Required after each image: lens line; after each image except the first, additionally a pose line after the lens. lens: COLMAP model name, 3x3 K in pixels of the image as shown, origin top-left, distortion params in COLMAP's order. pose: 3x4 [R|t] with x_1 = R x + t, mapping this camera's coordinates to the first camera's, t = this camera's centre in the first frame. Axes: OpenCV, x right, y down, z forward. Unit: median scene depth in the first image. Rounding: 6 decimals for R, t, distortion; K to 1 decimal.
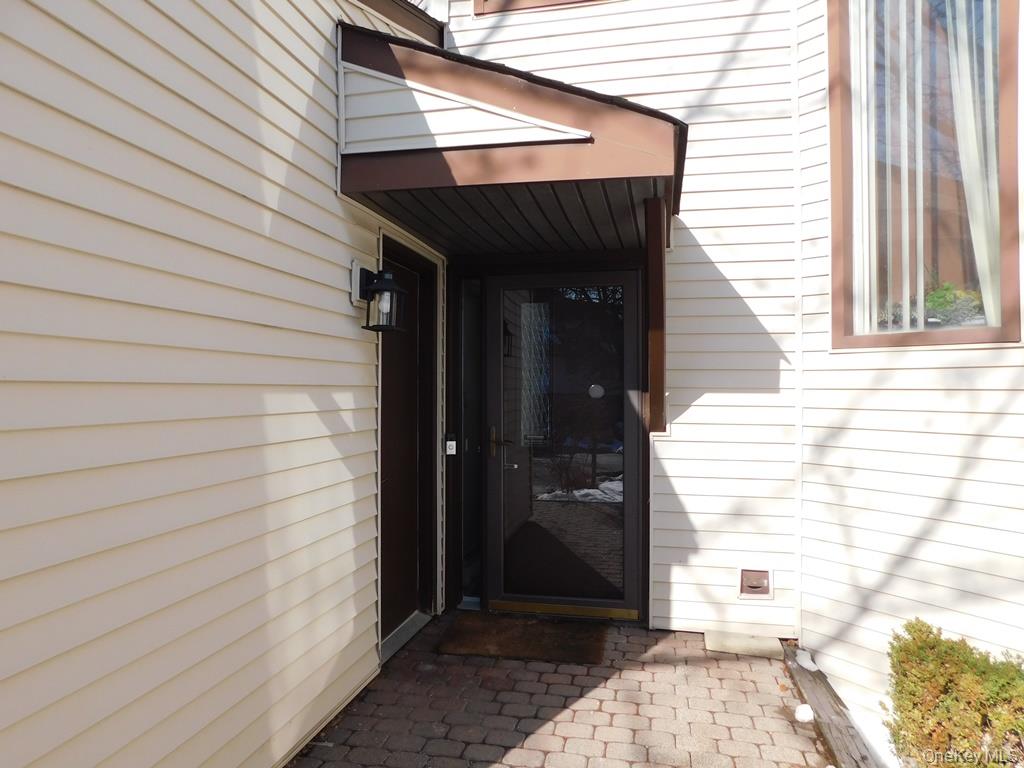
lens RADIAL K [[675.4, 0, 515.8], [0, 675.4, 379.3], [0, 0, 1]] dist [-0.071770, 0.055917]
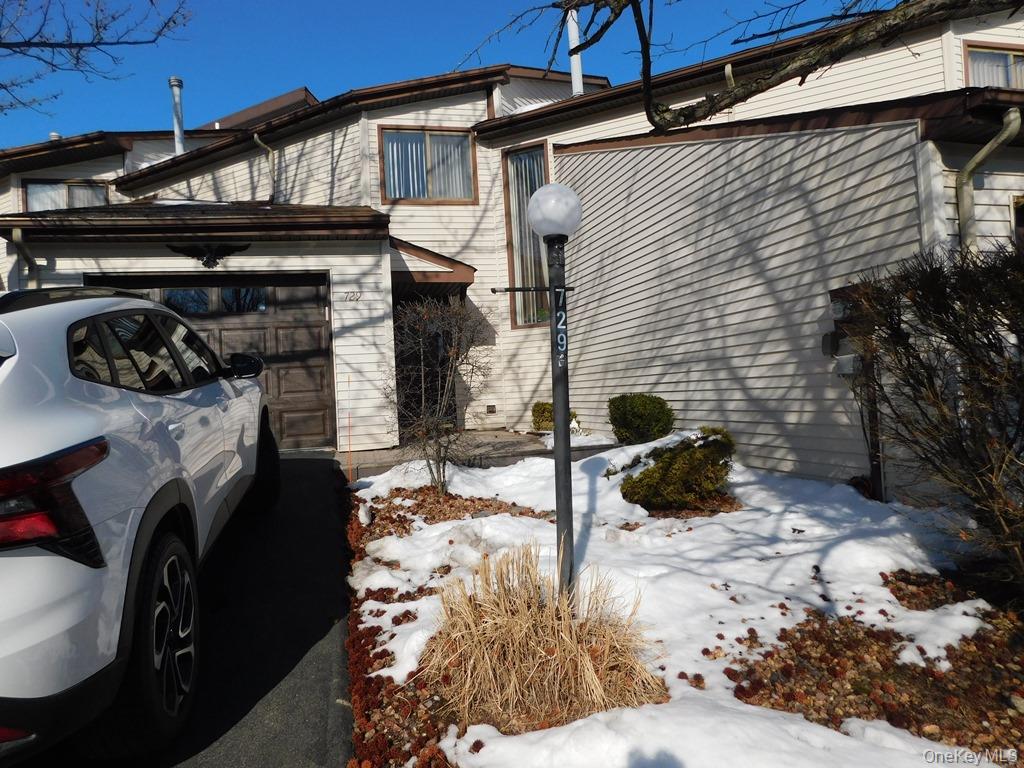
lens RADIAL K [[675.4, 0, 515.8], [0, 675.4, 379.3], [0, 0, 1]] dist [-0.071770, 0.055917]
pose [[0.888839, -0.045339, 0.455971, -0.961902], [0.055775, 0.998399, -0.009451, 0.218059], [-0.454813, 0.033832, 0.889944, -1.820327]]
